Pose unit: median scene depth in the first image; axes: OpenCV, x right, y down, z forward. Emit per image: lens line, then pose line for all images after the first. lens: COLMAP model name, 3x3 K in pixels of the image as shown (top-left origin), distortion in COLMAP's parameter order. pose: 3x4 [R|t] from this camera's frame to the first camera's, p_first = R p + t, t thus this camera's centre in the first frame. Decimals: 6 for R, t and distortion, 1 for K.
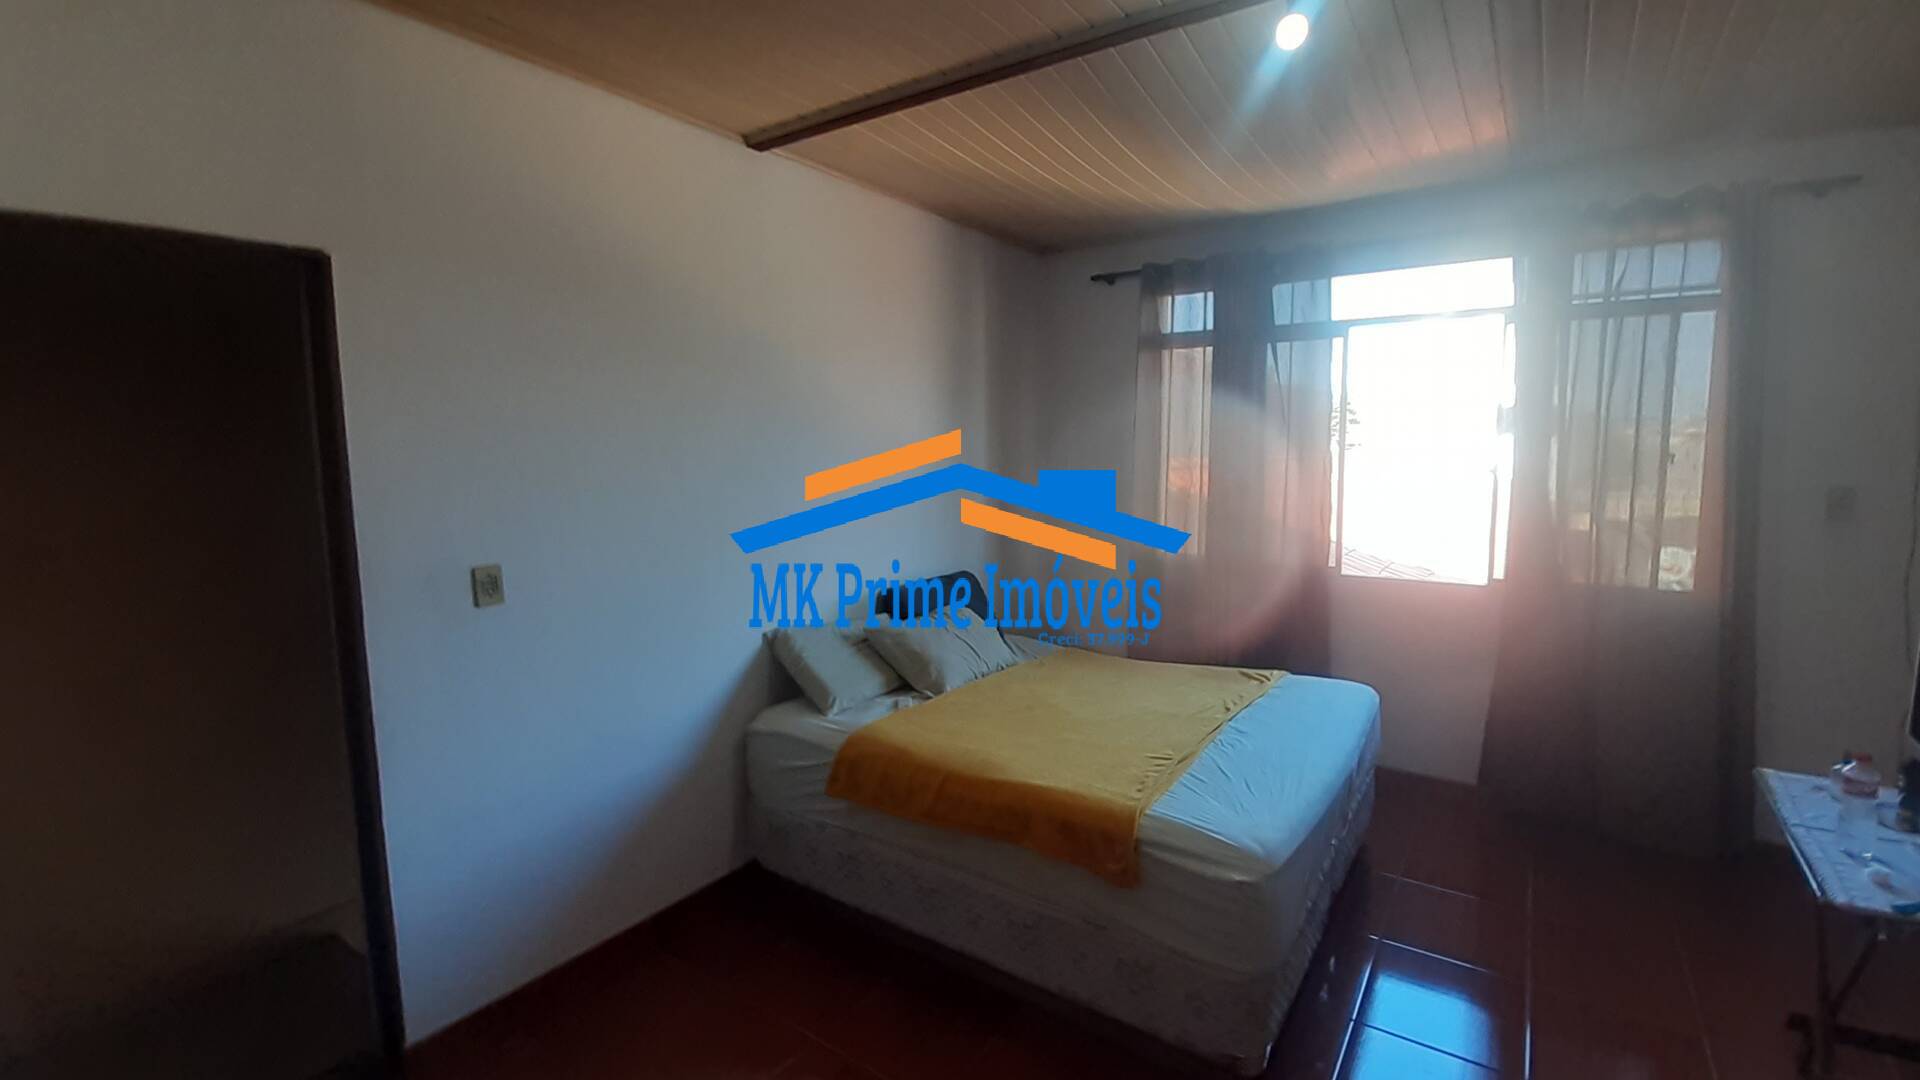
lens RADIAL K [[775.0, 0, 1055.2], [0, 775.0, 518.3], [0, 0, 1]] dist [0.016187, -0.013993]
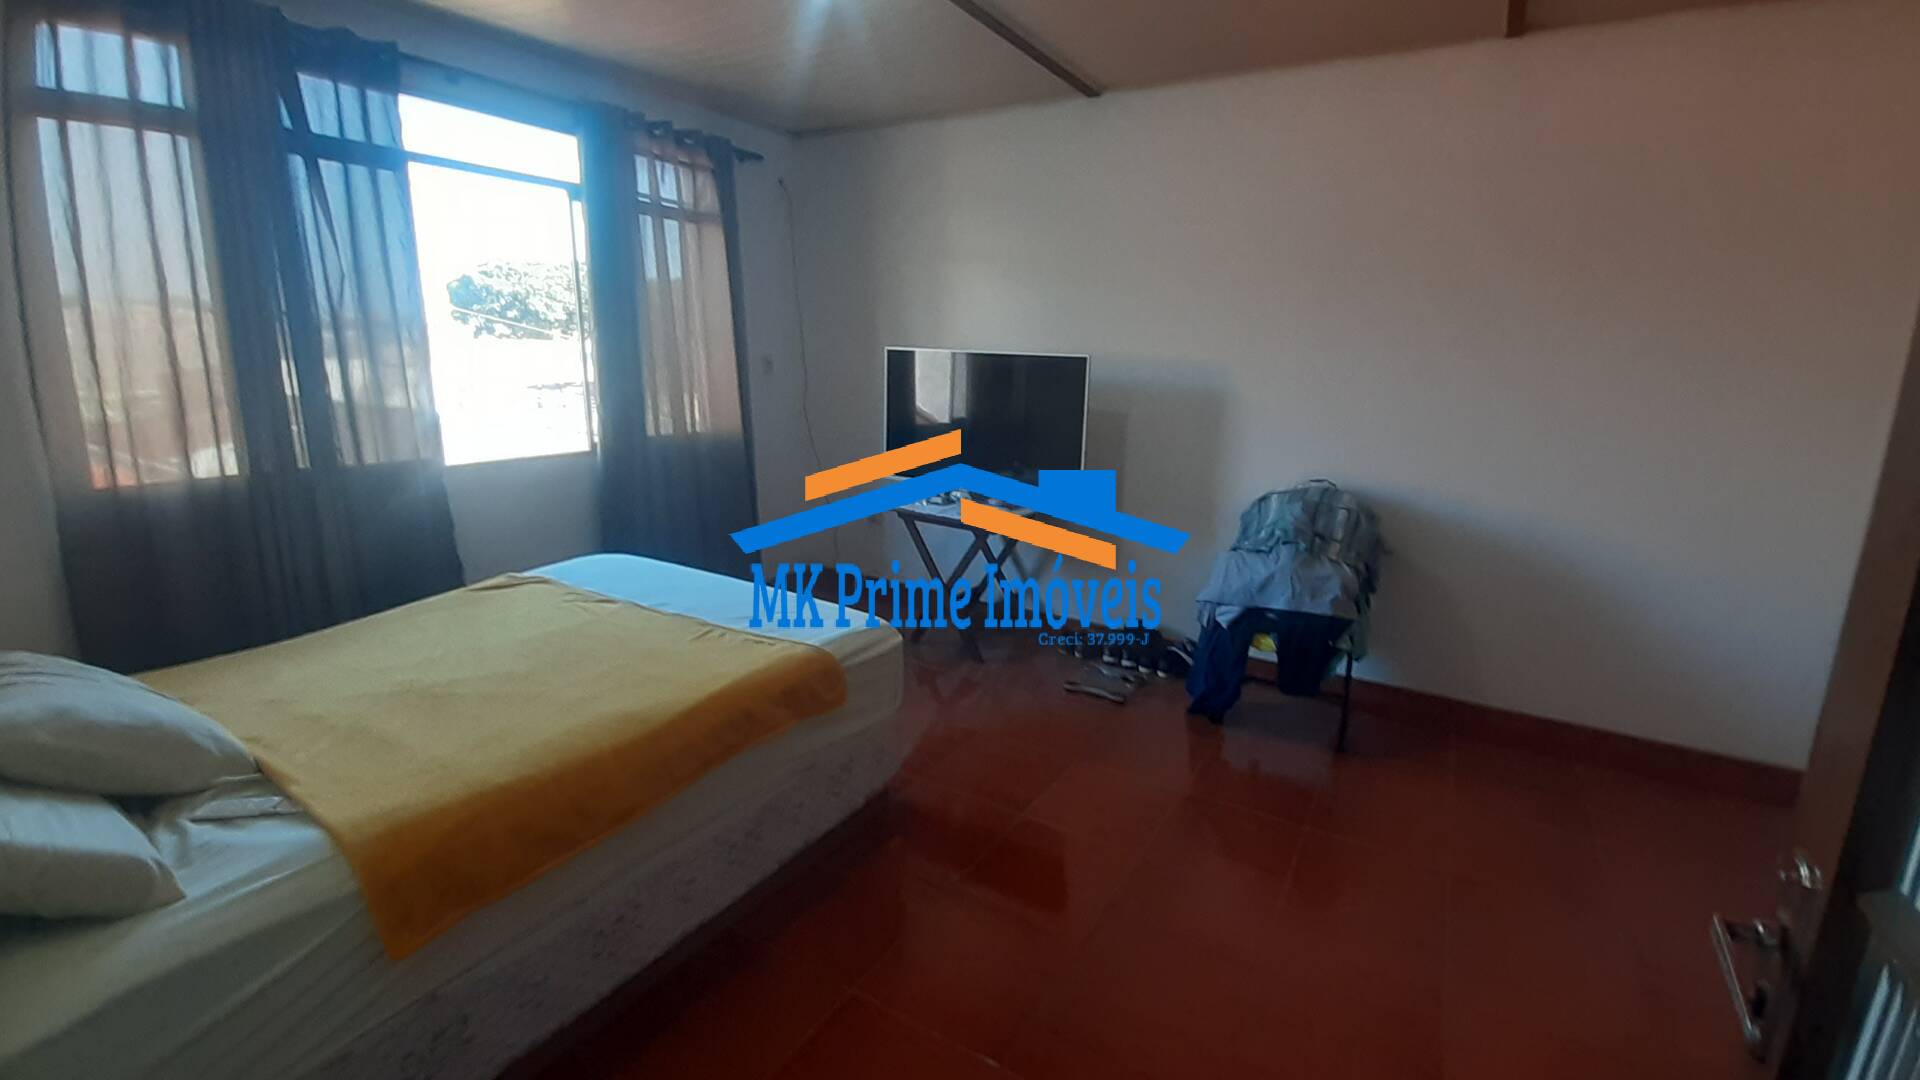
lens RADIAL K [[763.3, 0, 1052.4], [0, 763.3, 521.9], [0, 0, 1]] dist [0.014043, -0.015040]
pose [[-0.064785, -0.213357, 0.974824, -0.644857], [0.078299, 0.972778, 0.218113, 0.000129], [-0.994823, 0.090458, -0.046316, 0.490452]]
